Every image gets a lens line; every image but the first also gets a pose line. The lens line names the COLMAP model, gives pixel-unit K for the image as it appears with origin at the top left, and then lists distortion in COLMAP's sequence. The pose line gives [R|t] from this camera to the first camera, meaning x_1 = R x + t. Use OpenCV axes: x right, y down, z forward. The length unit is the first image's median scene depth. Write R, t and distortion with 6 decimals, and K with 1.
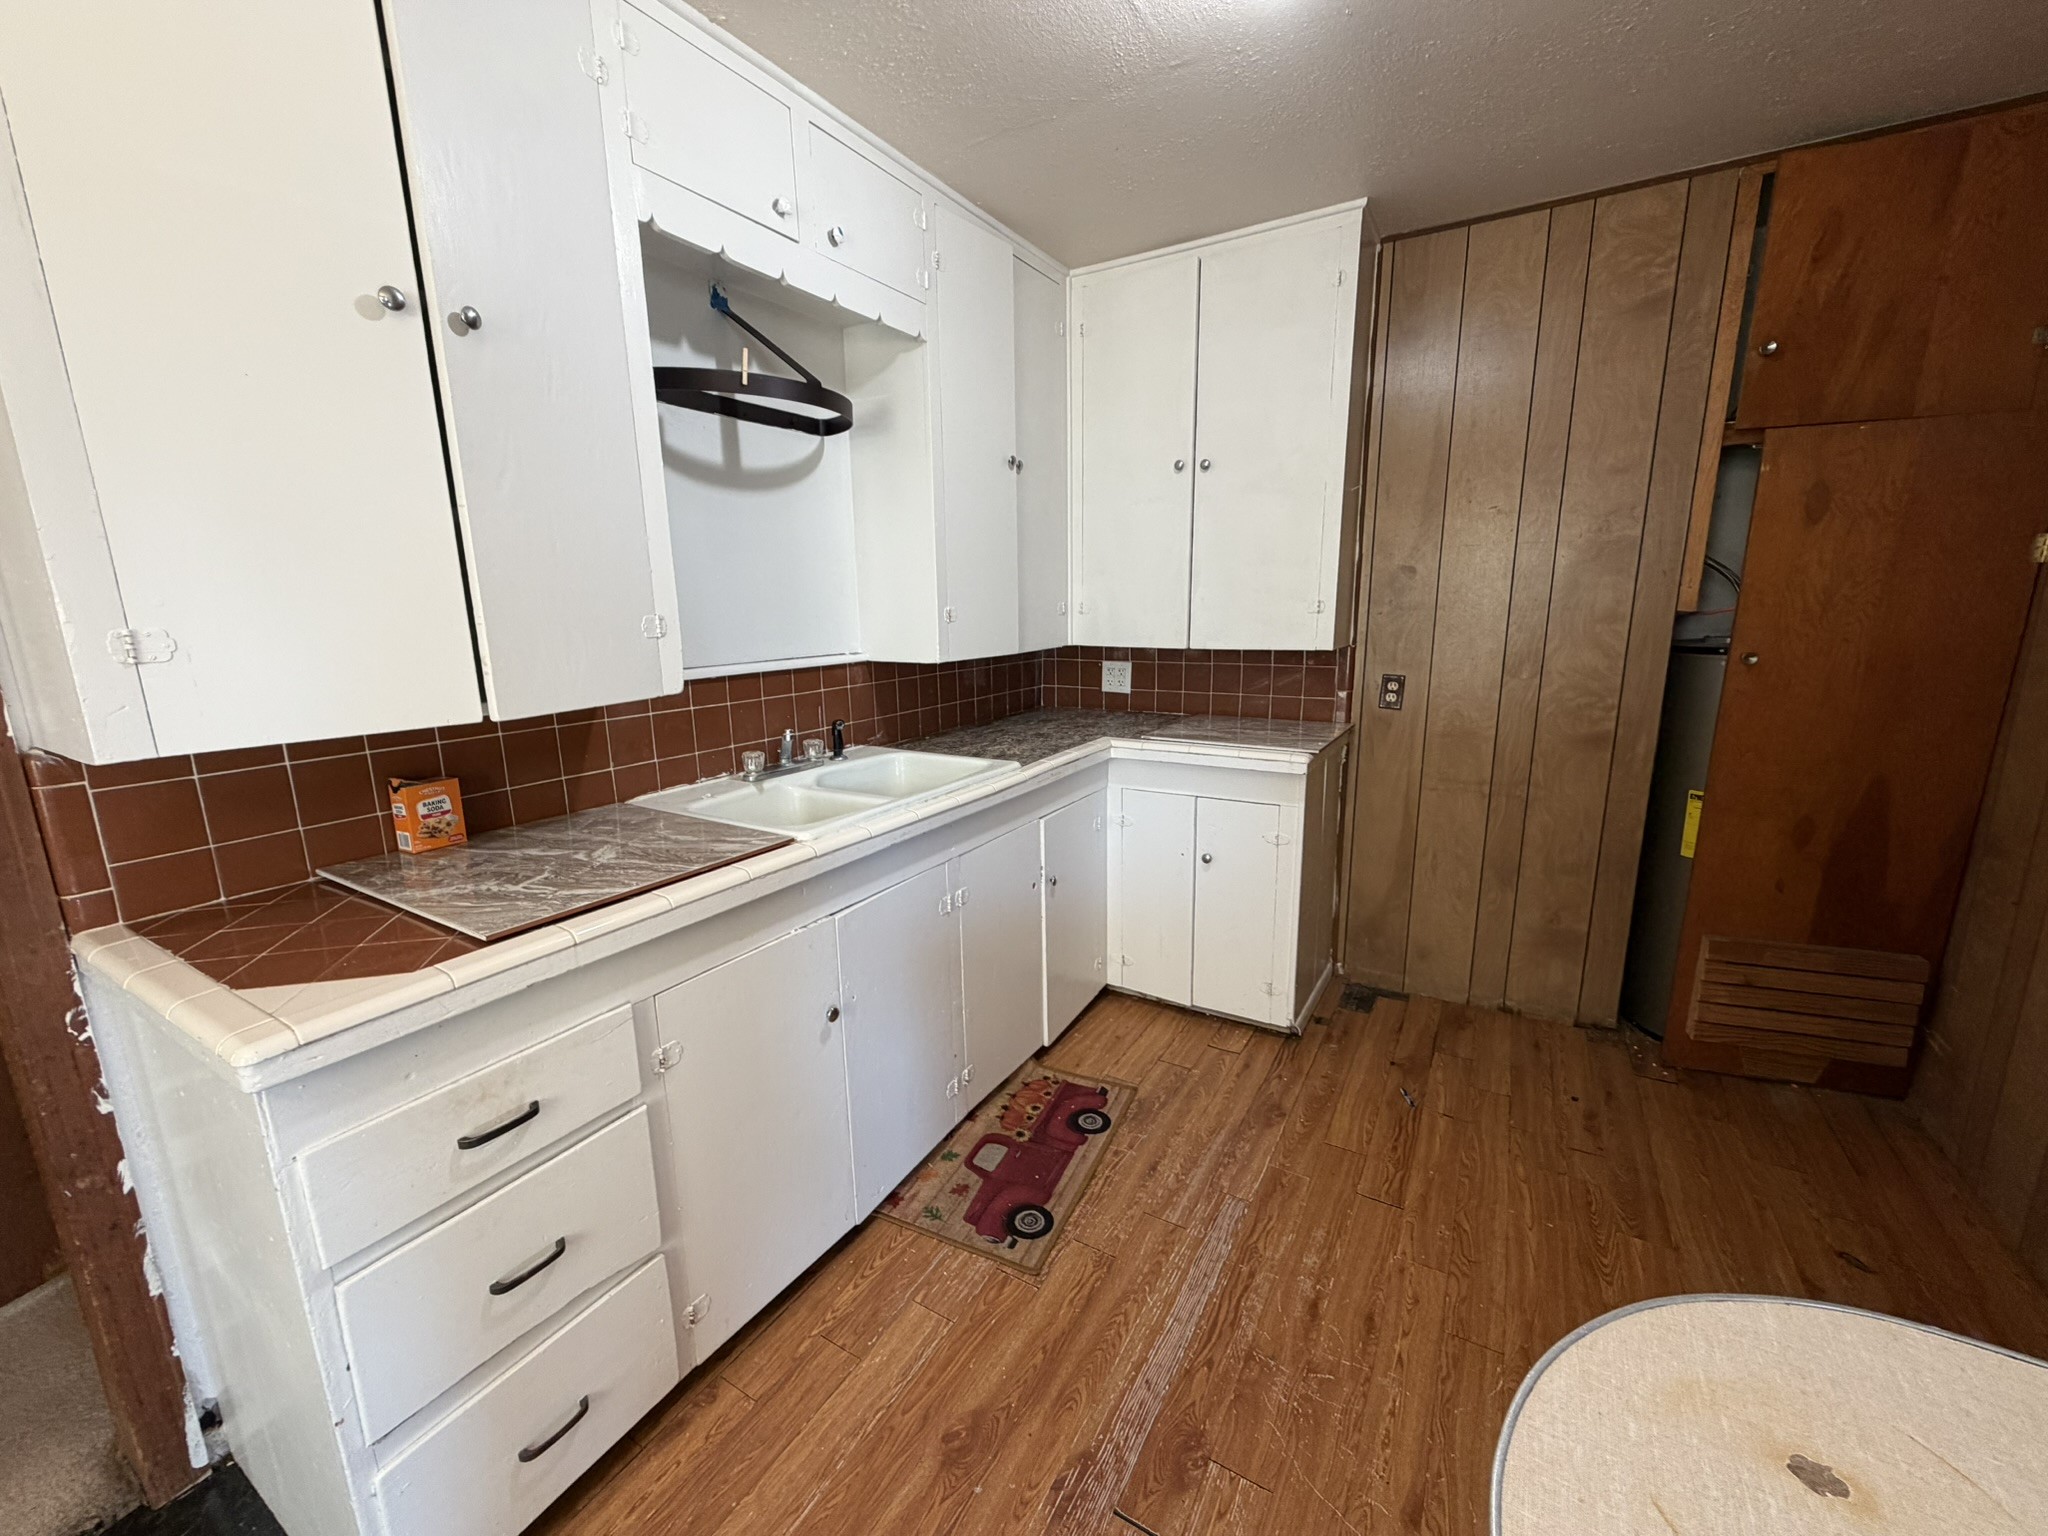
lens RADIAL K [[820.0, 0, 1022.7], [0, 820.0, 768.7], [0, 0, 1]] dist [-0.000443, -0.000139]
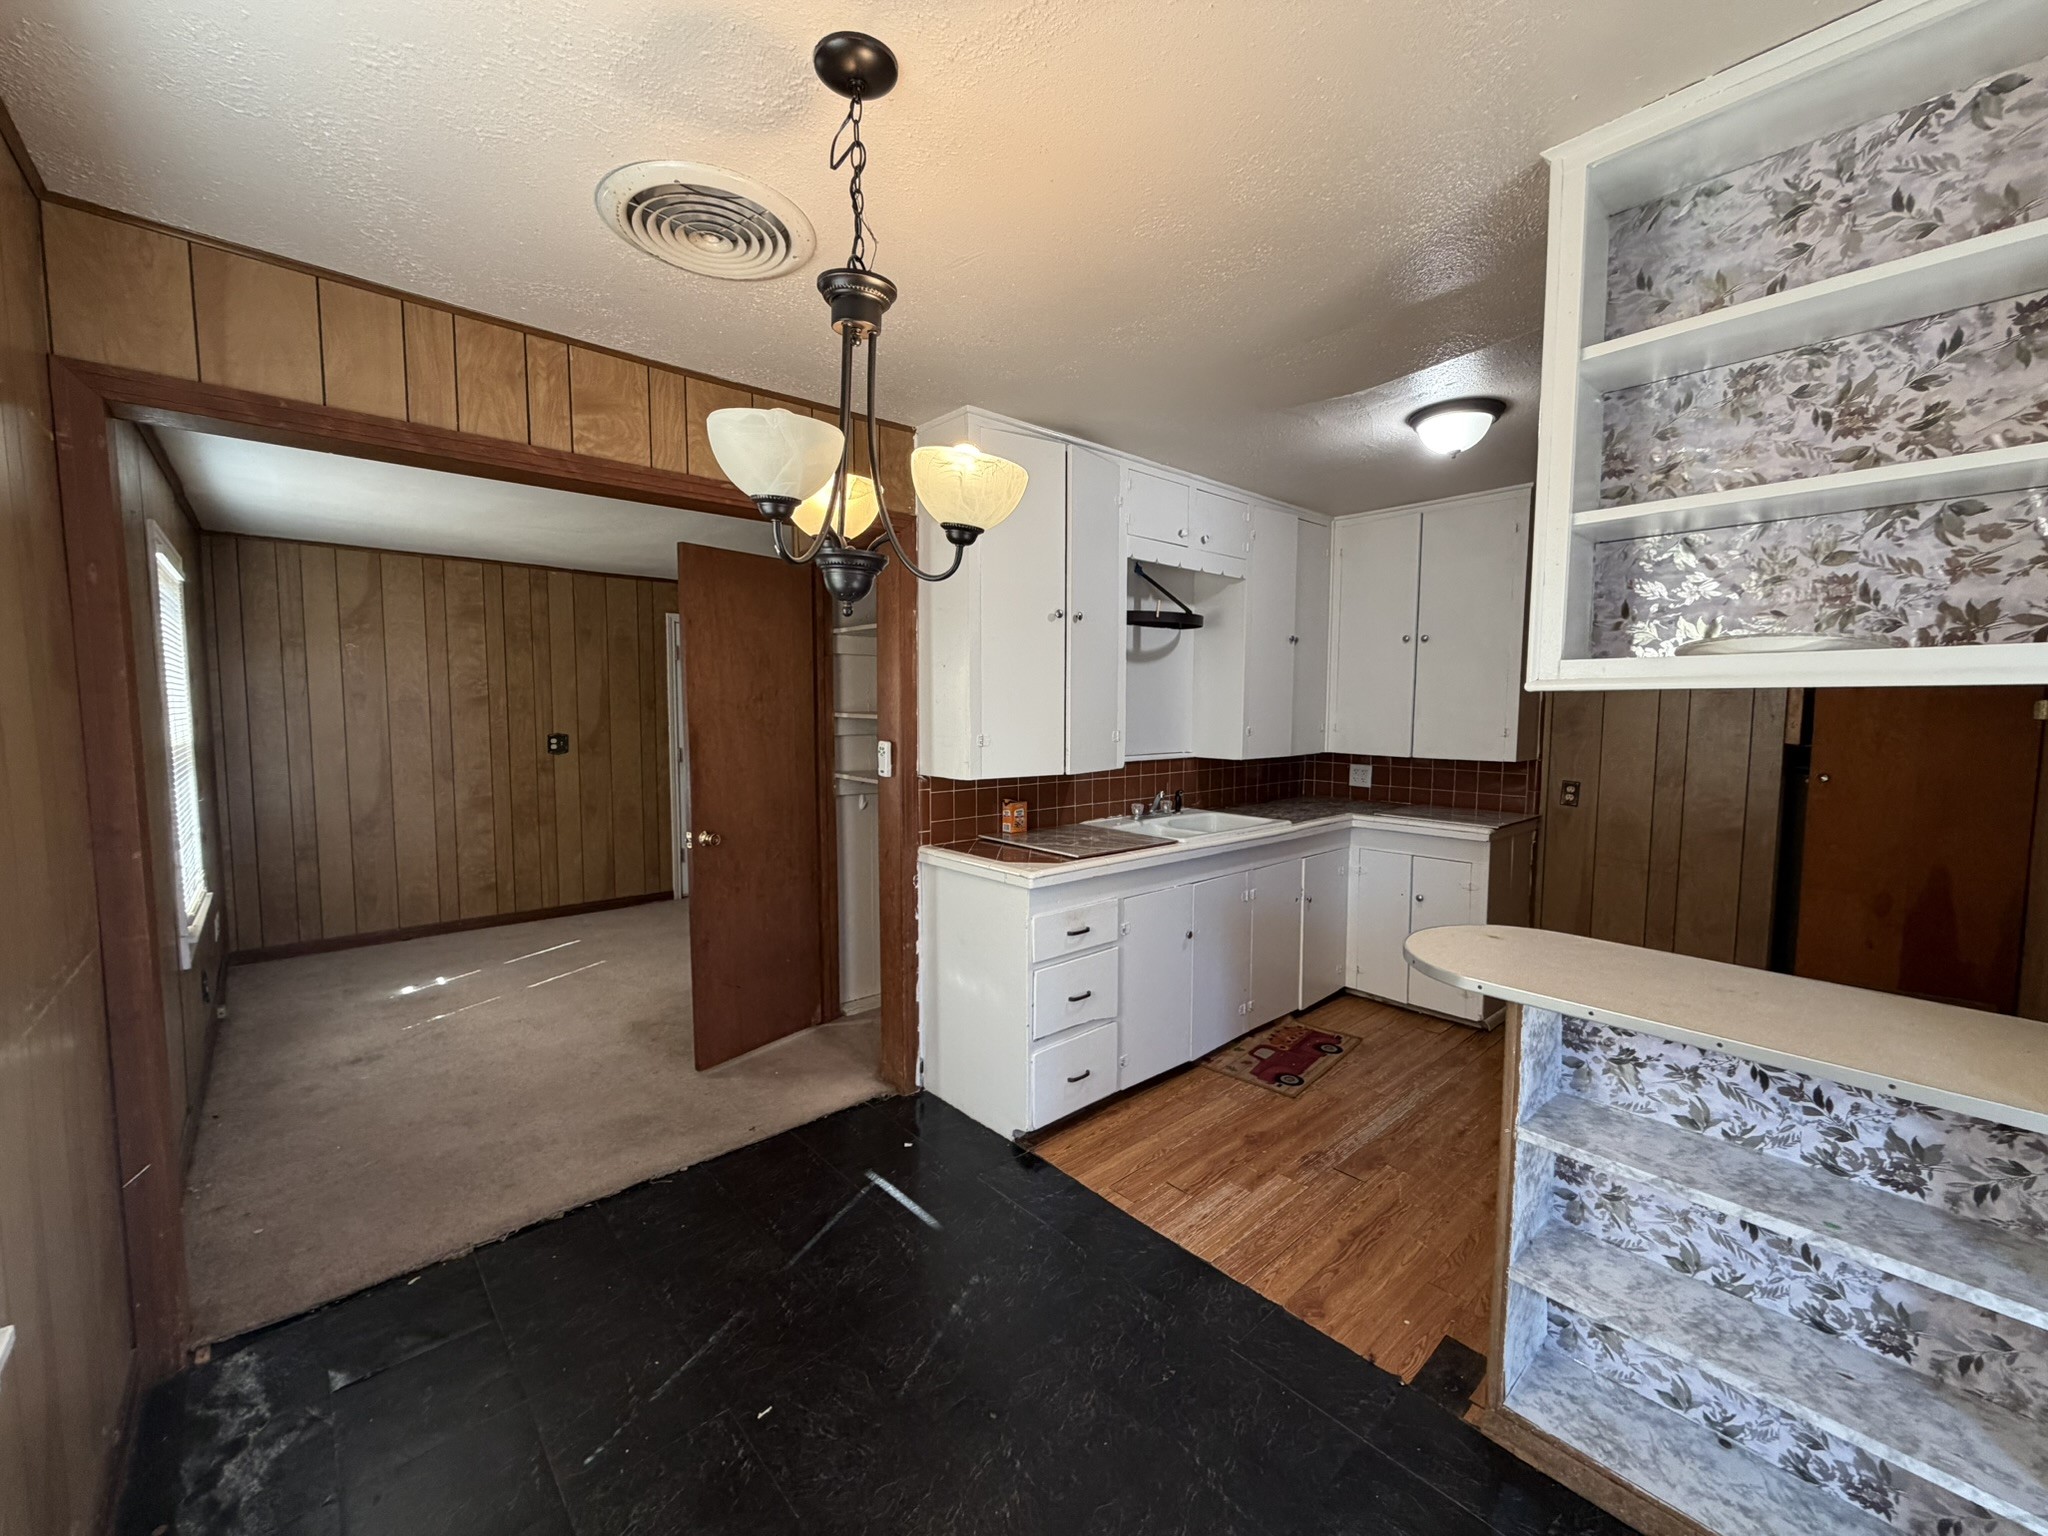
lens RADIAL K [[820.0, 0, 1017.5], [0, 820.0, 767.0], [0, 0, 1]] dist [-0.000443, -0.000139]
pose [[0.953883, 0.041592, -0.297282, -0.043652], [-0.078180, 0.990599, -0.112261, 0.115155], [0.289818, 0.130325, 0.948167, -0.753385]]
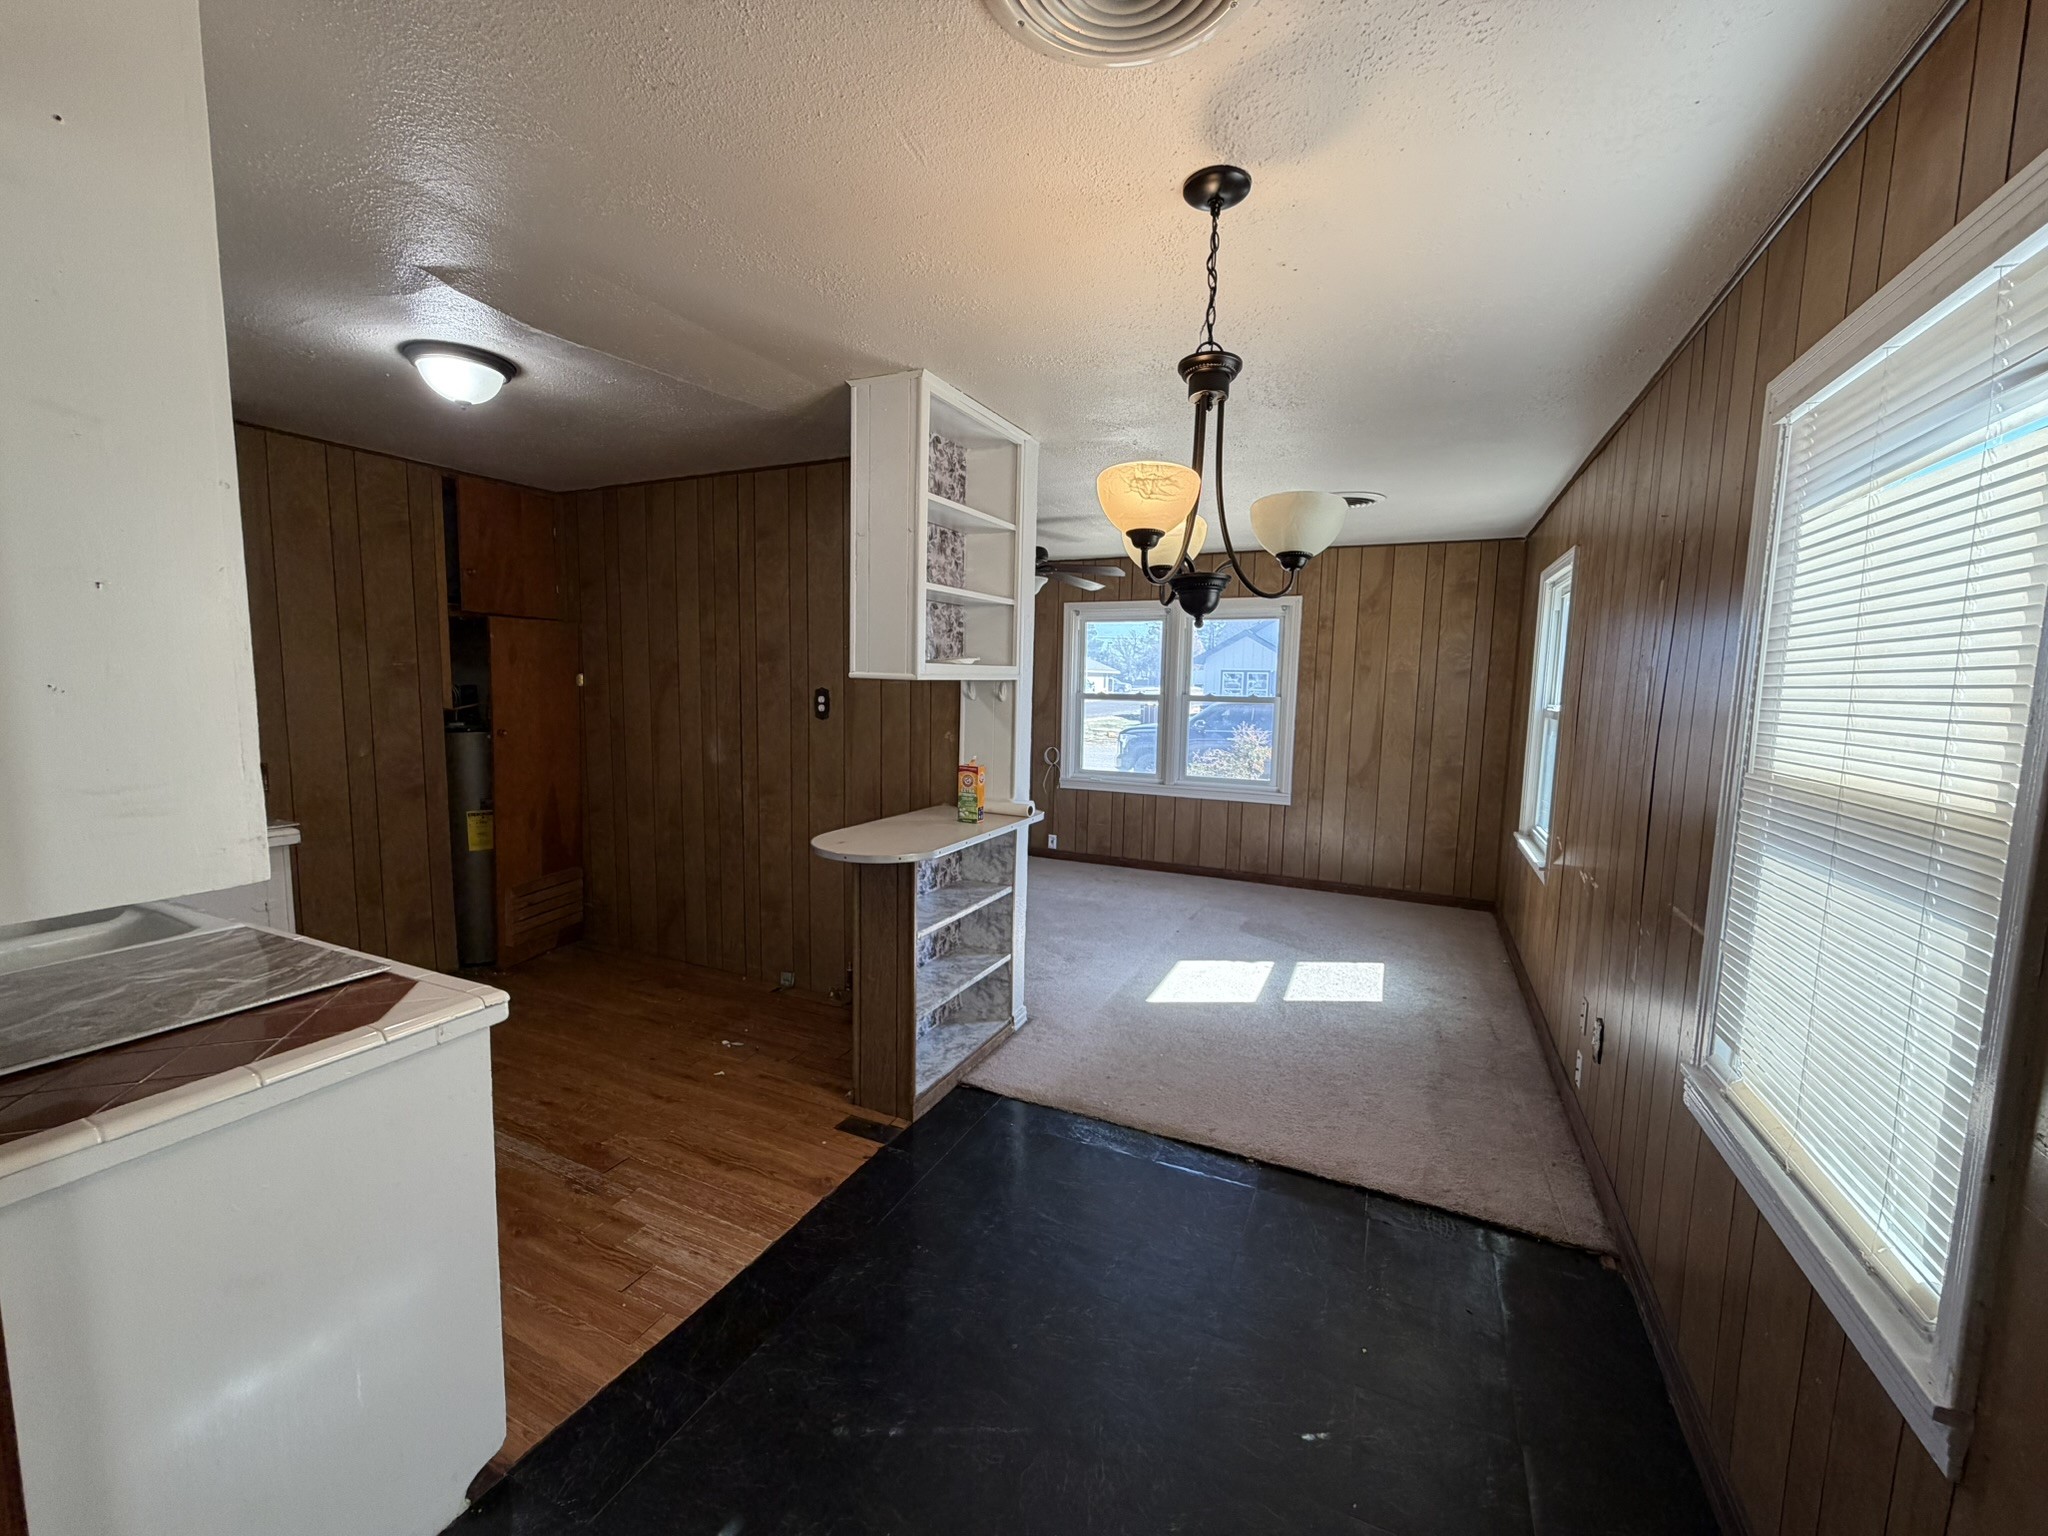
lens RADIAL K [[820.0, 0, 1016.9], [0, 820.0, 762.3], [0, 0, 1]] dist [-0.000443, -0.000139]
pose [[-0.100343, -0.085562, 0.991267, -1.055136], [0.186315, 0.977056, 0.103195, -0.039792], [-0.977353, 0.195043, -0.082100, 0.004380]]
